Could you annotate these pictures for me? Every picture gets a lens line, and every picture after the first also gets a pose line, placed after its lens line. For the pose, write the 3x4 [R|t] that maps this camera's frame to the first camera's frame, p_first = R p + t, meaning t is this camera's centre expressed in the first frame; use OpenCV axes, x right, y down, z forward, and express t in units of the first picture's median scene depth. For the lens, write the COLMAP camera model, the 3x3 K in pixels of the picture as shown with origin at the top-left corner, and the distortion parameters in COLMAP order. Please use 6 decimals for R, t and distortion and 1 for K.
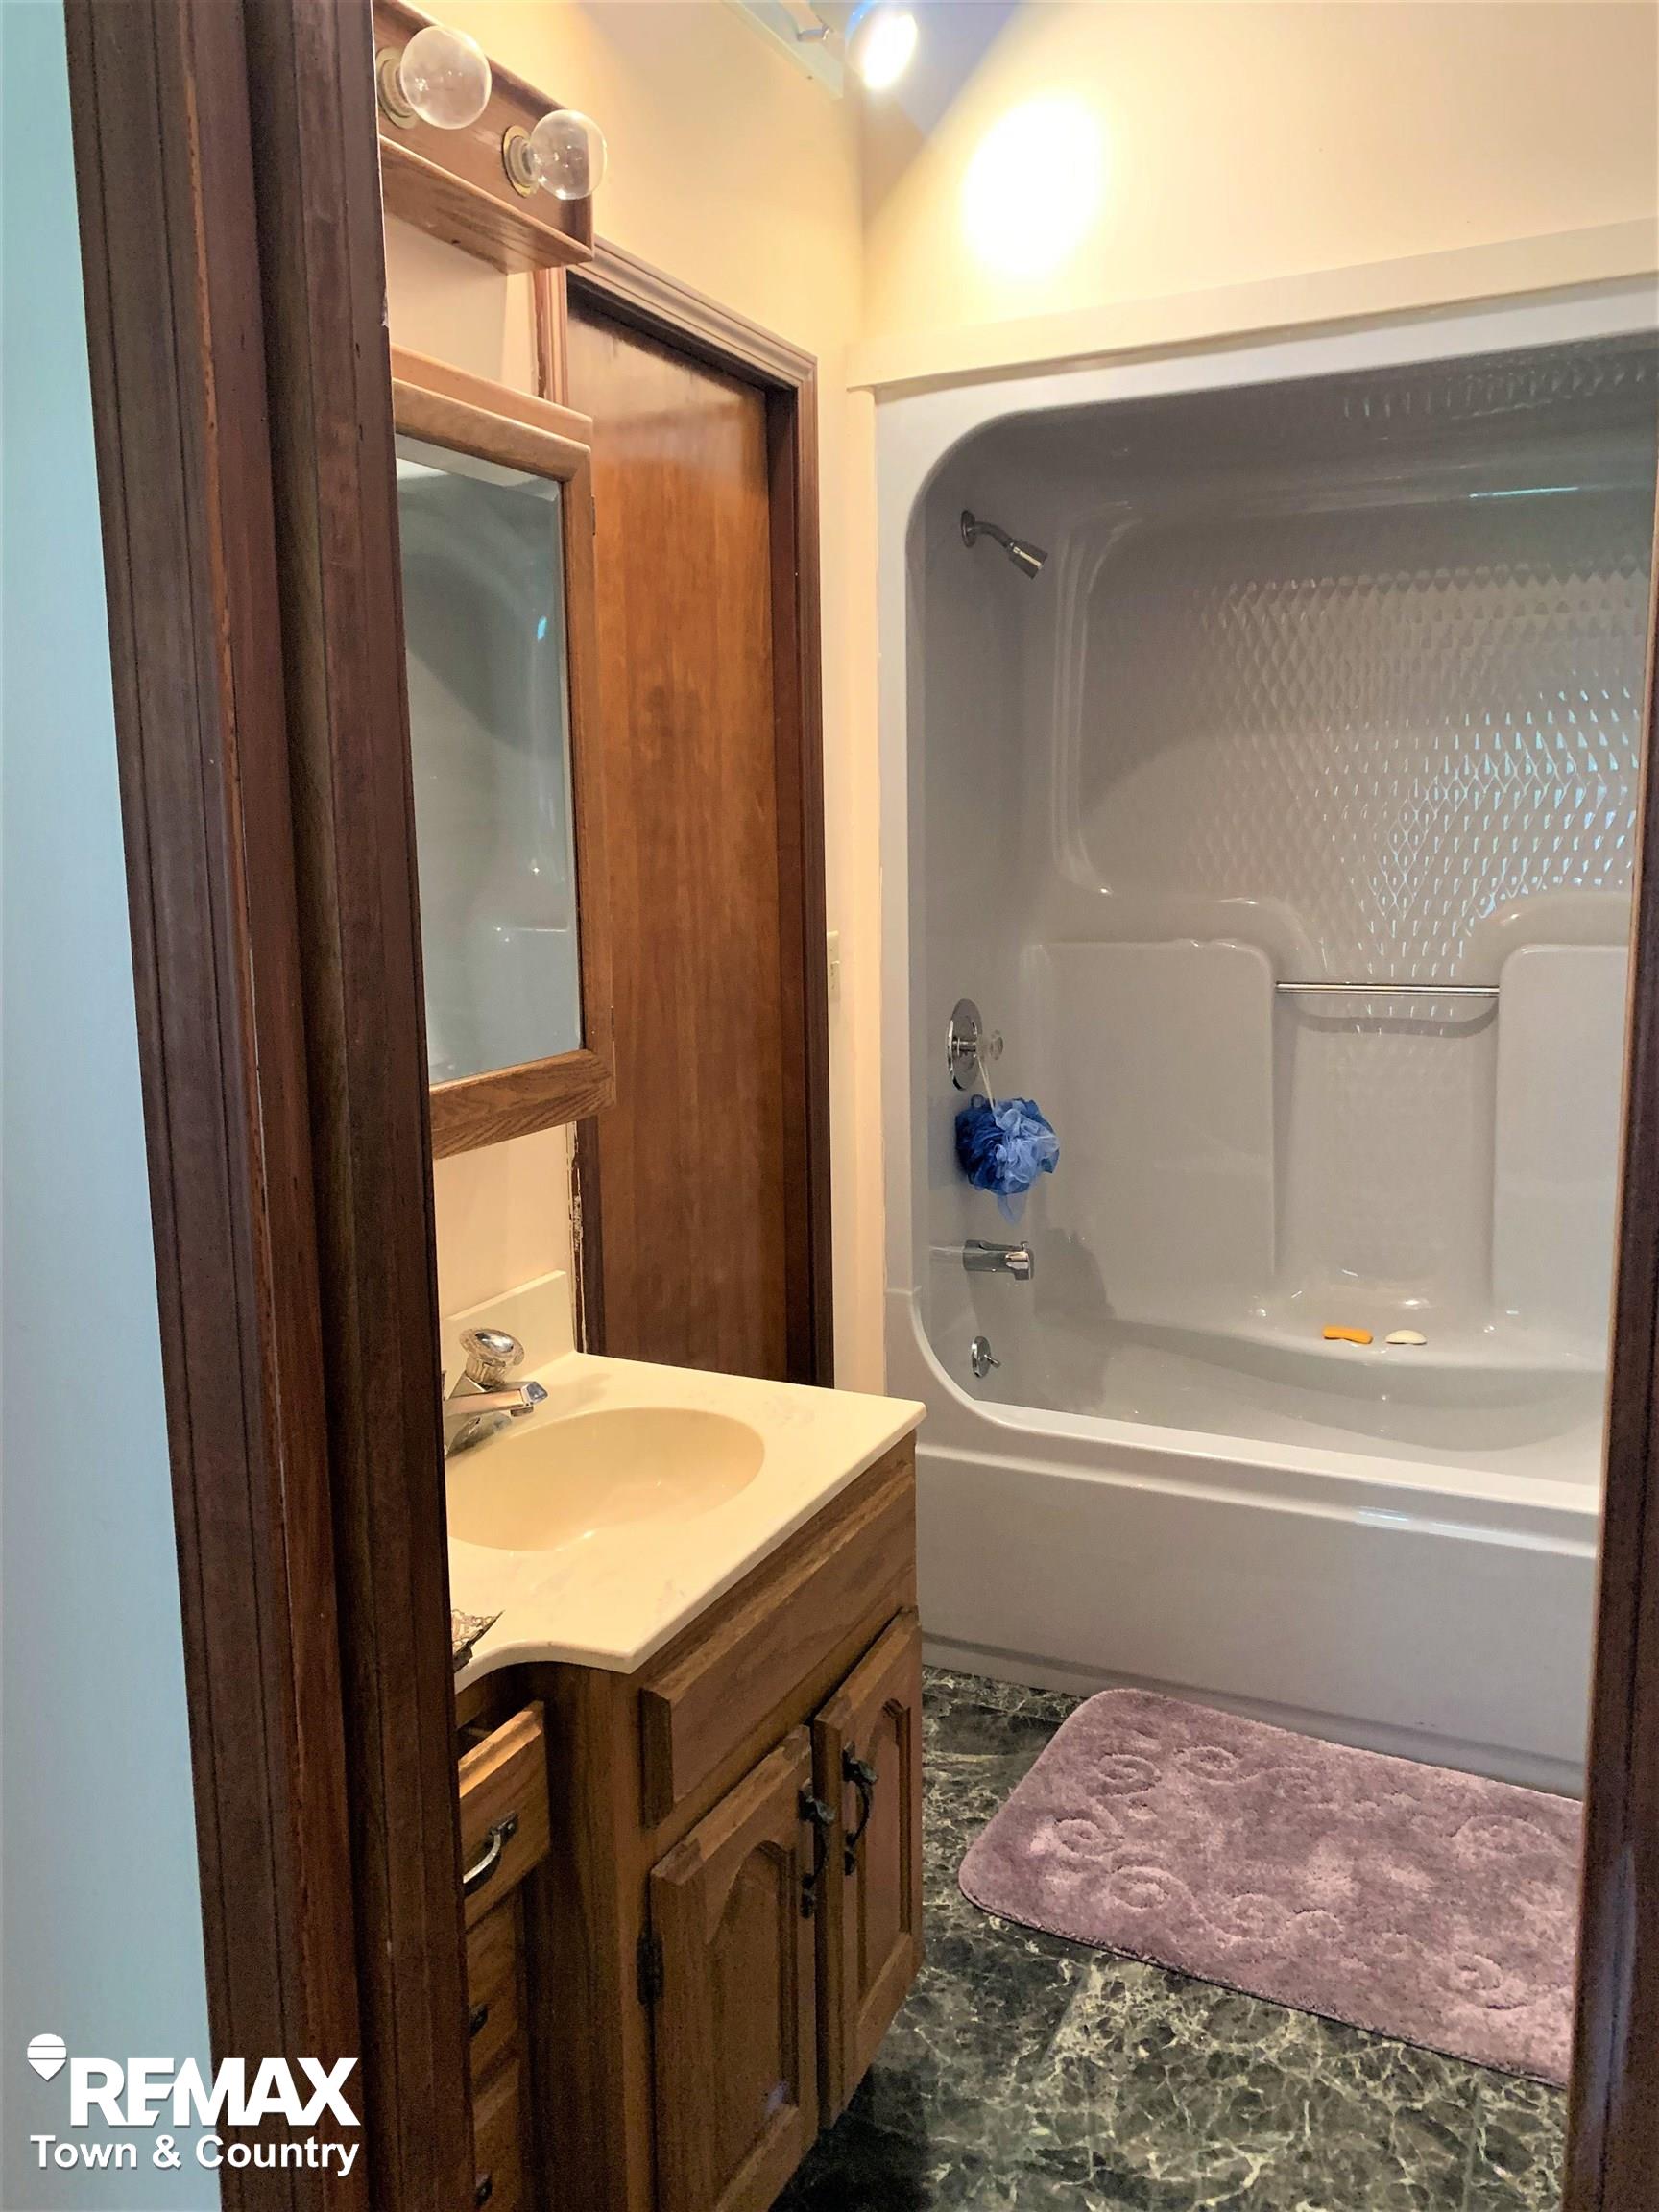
lens RADIAL K [[1690.7, 0, 837.2], [0, 1690.7, 1098.7], [0, 0, 1]] dist [0.031164, -0.025075]
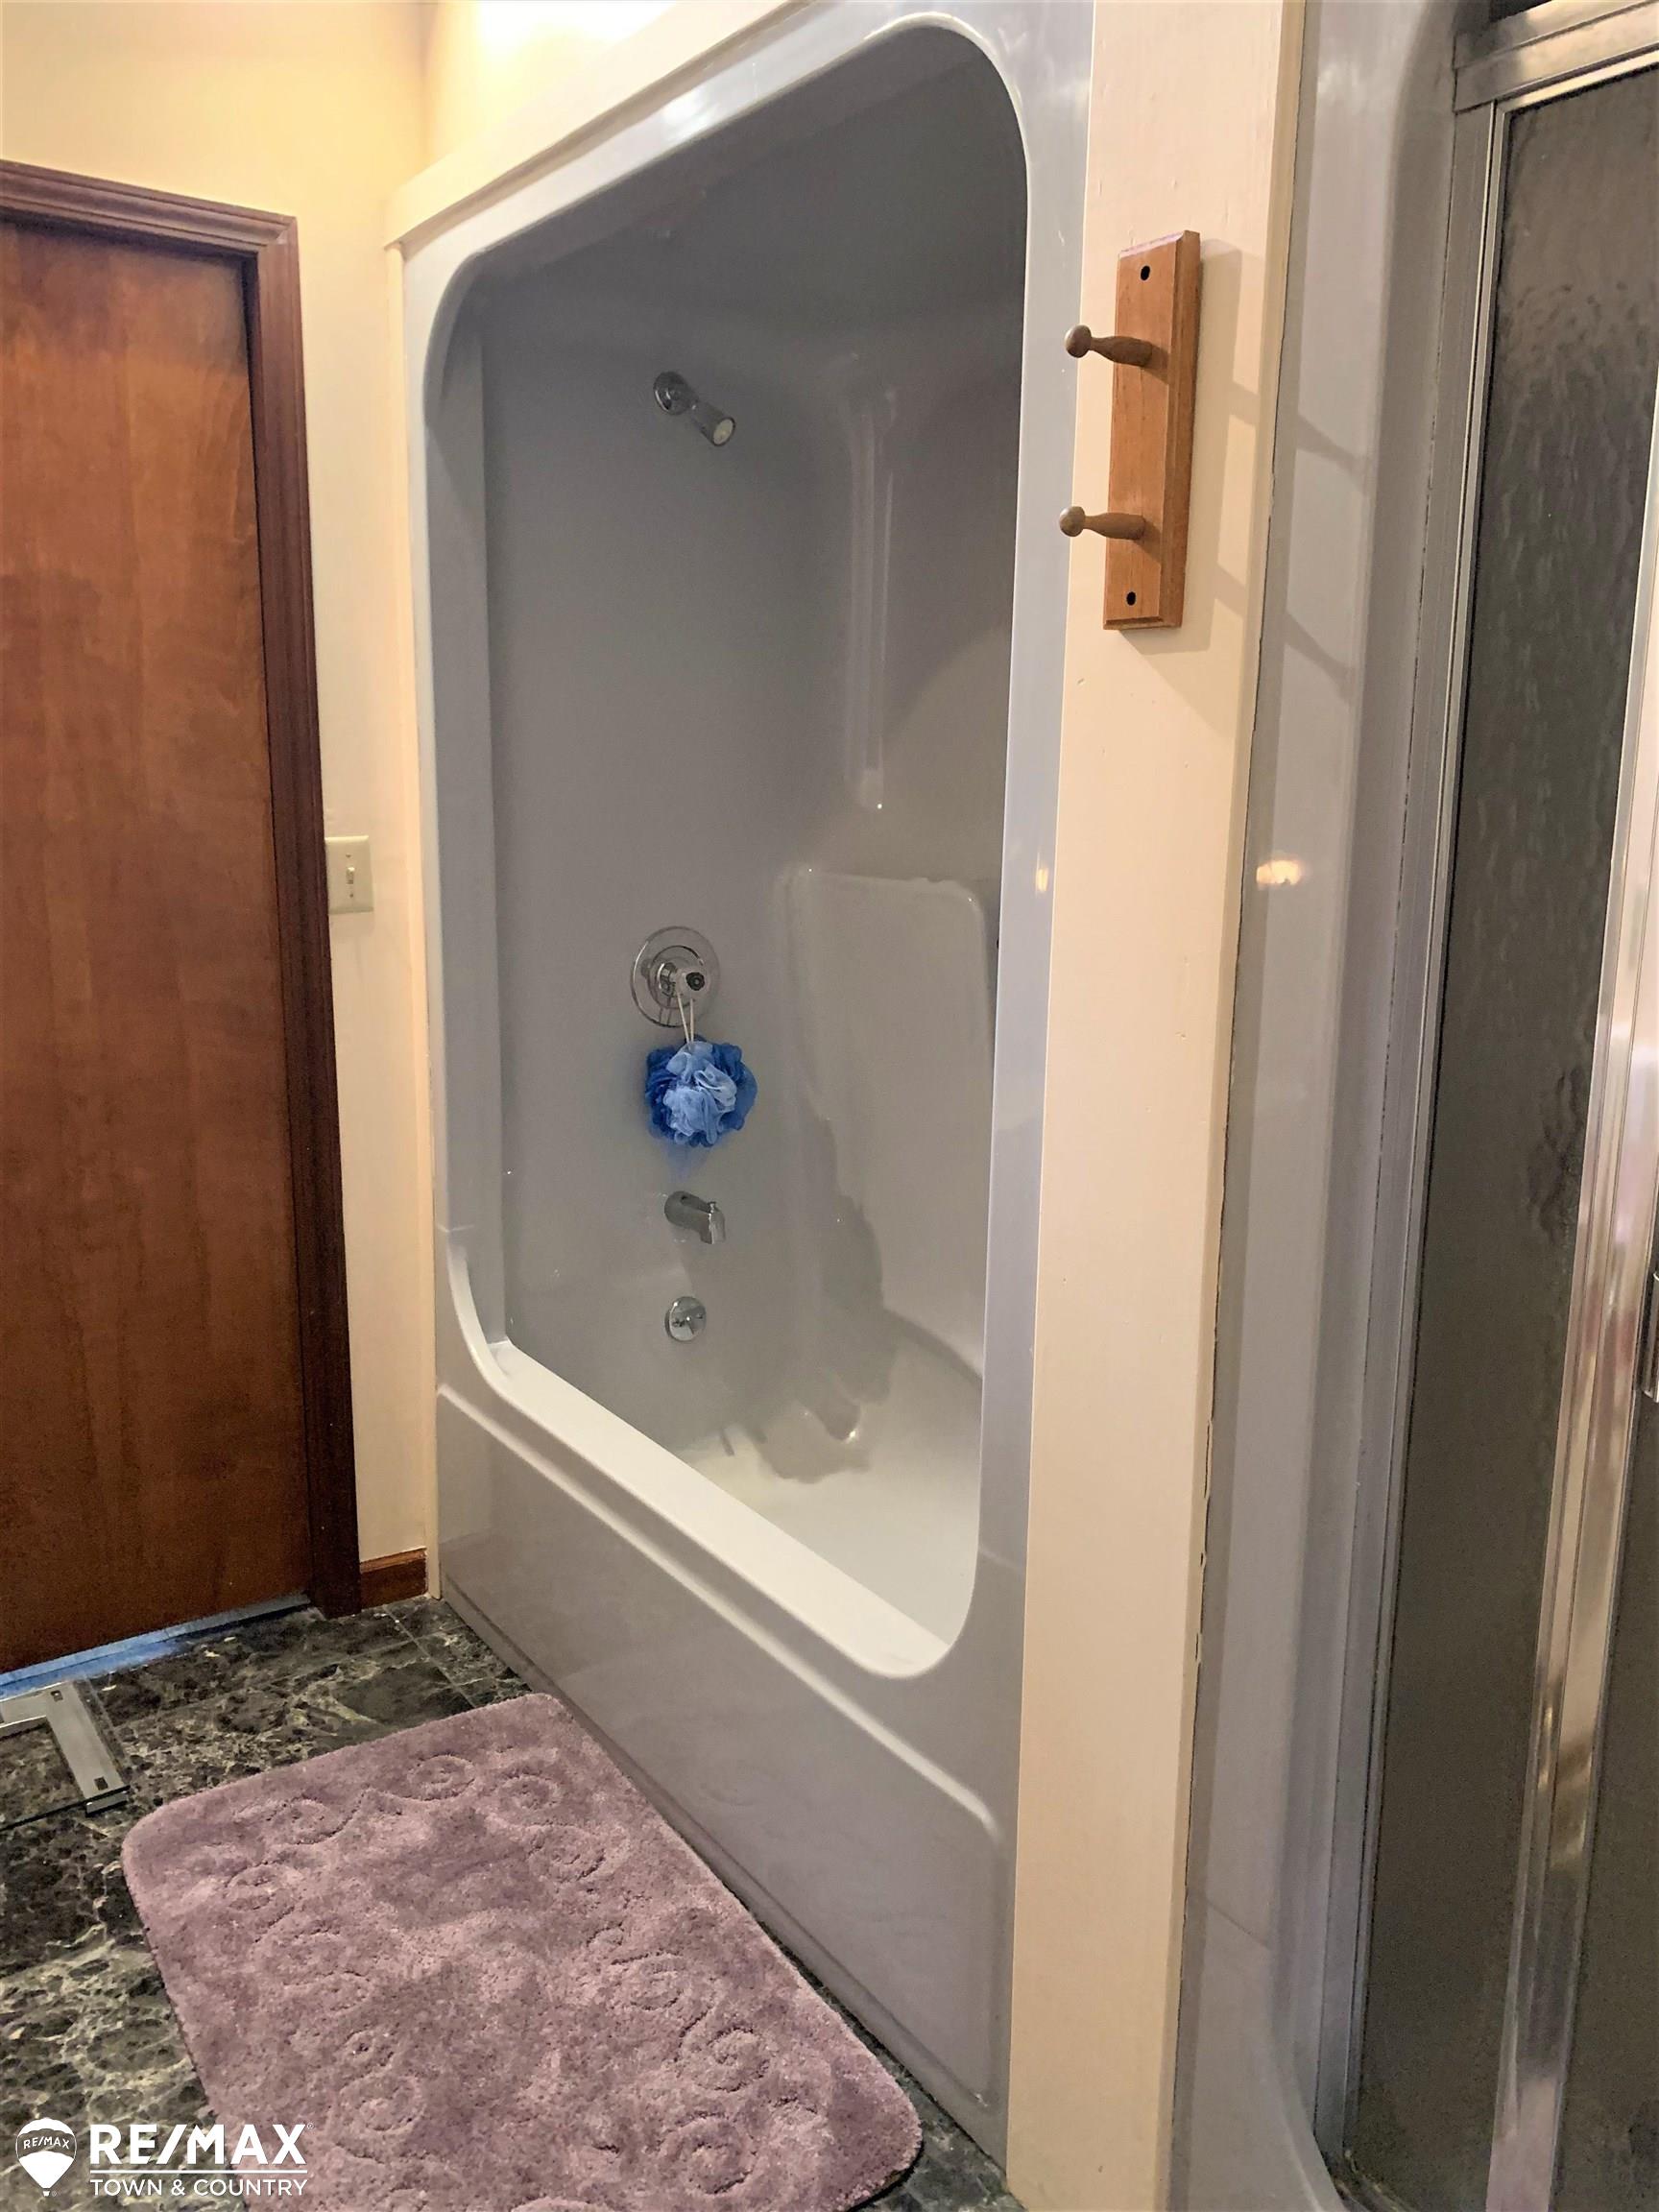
lens RADIAL K [[1690.7, 0, 835.8], [0, 1690.7, 1102.6], [0, 0, 1]] dist [0.031164, -0.025075]
pose [[0.878591, 0.130290, -0.459459, 0.770687], [-0.105296, 0.991239, 0.079738, -0.062407], [0.465823, -0.021678, 0.884612, 0.313155]]
